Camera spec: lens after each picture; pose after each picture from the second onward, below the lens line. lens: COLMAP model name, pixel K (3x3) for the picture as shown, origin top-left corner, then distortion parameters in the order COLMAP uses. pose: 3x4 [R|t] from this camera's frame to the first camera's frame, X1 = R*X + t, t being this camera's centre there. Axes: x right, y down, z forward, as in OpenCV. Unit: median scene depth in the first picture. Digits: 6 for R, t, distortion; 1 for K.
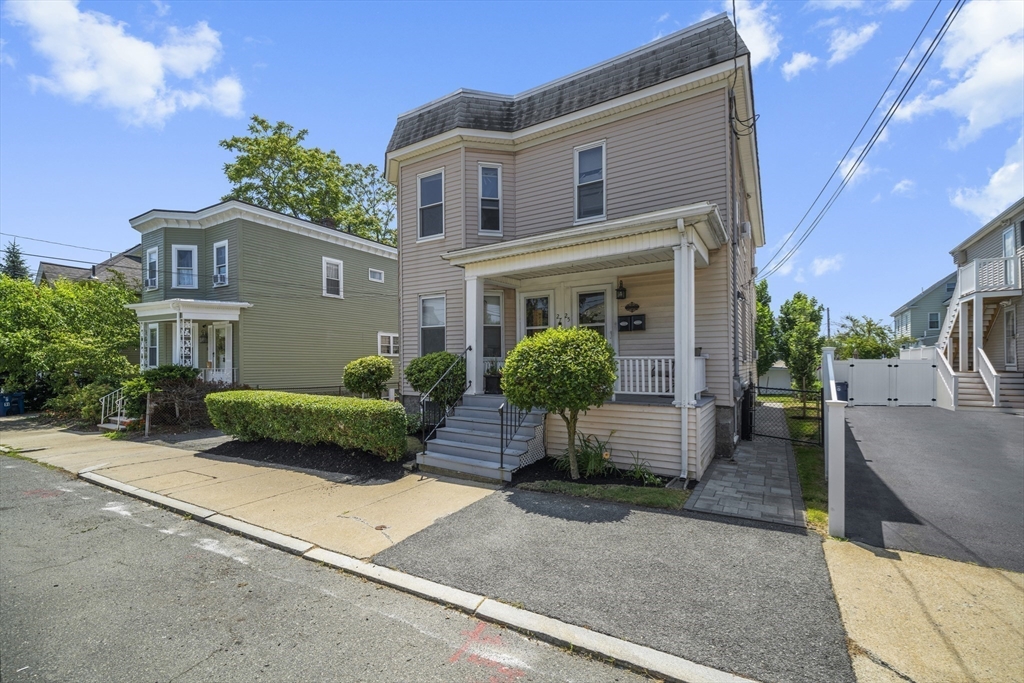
lens RADIAL K [[447.6, 0, 490.7], [0, 447.6, 362.7], [0, 0, 1]] dist [-0.001783, 0.000683]
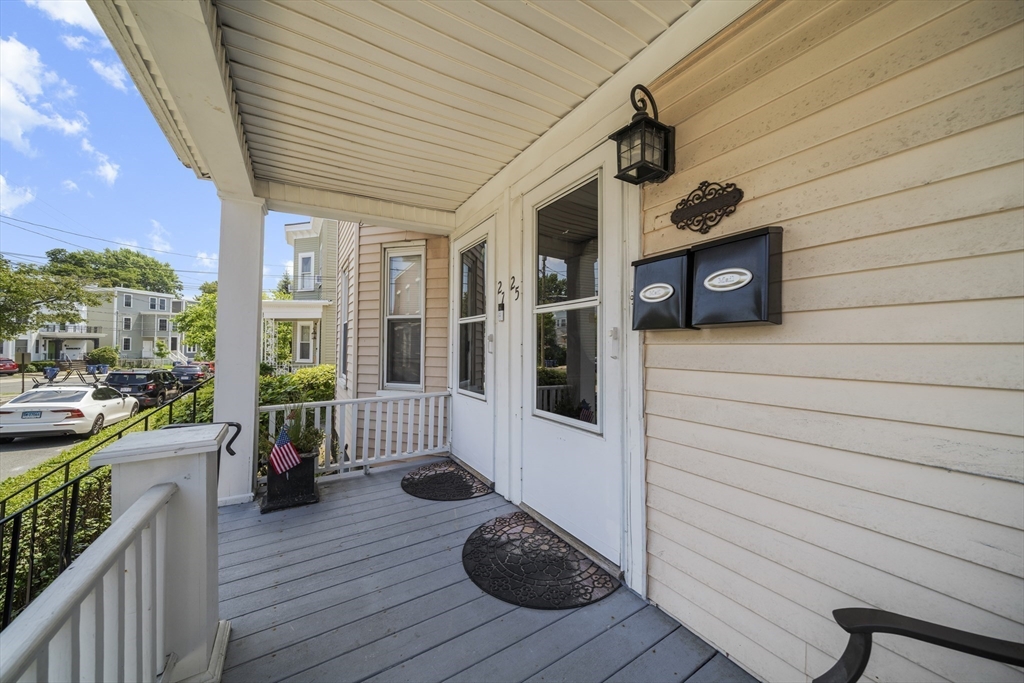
lens RADIAL K [[353.4, 0, 507.1], [0, 353.4, 342.7], [0, 0, 1]] dist [-0.008856, 0.000377]
pose [[0.907080, 0.004009, -0.420939, 0.283436], [-0.008902, 0.999914, -0.009658, -0.058339], [0.420864, 0.012508, 0.907038, 0.772646]]
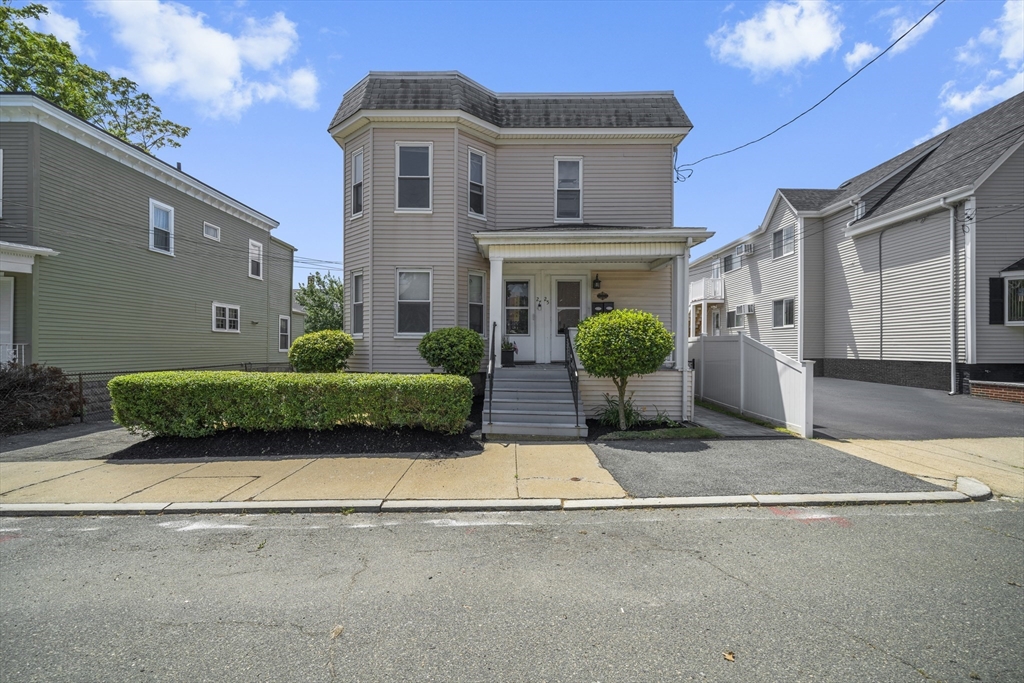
lens RADIAL K [[447.6, 0, 510.6], [0, 447.6, 342.7], [0, 0, 1]] dist [-0.001783, 0.000683]
pose [[0.846042, 0.010369, 0.533016, -0.534952], [-0.007511, 0.999943, -0.007530, 0.017939], [-0.533063, 0.002368, 0.846072, 0.070369]]
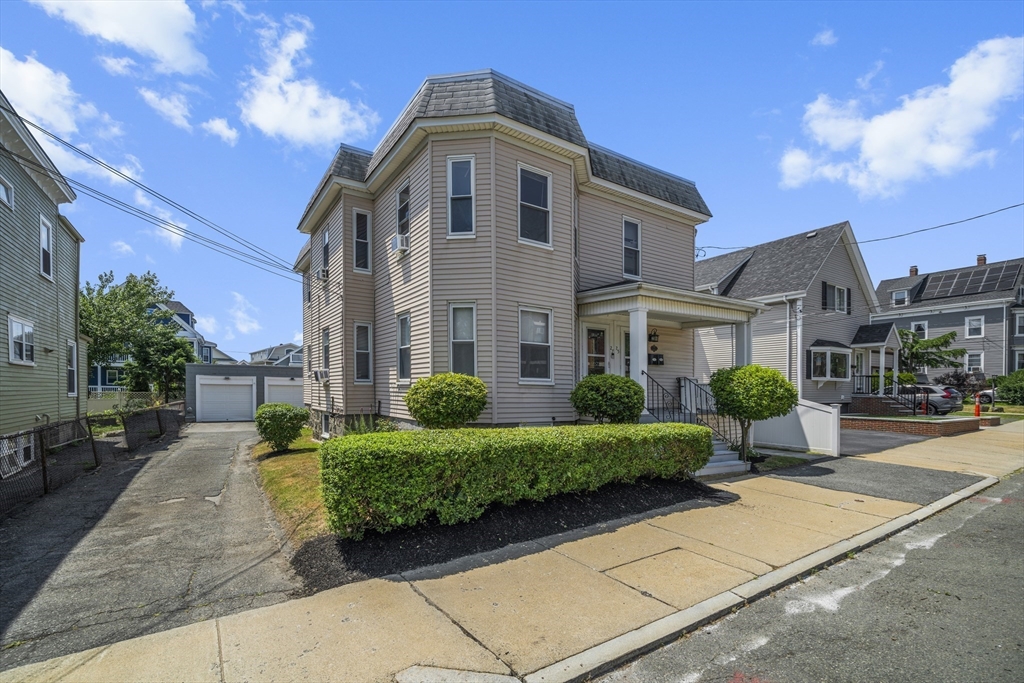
lens RADIAL K [[447.6, 0, 505.4], [0, 447.6, 390.9], [0, 0, 1]] dist [-0.001783, 0.000683]
pose [[0.417990, 0.003100, 0.908446, -1.094272], [-0.013929, 0.999898, 0.002997, 0.013313], [-0.908345, -0.013907, 0.417991, 0.772466]]
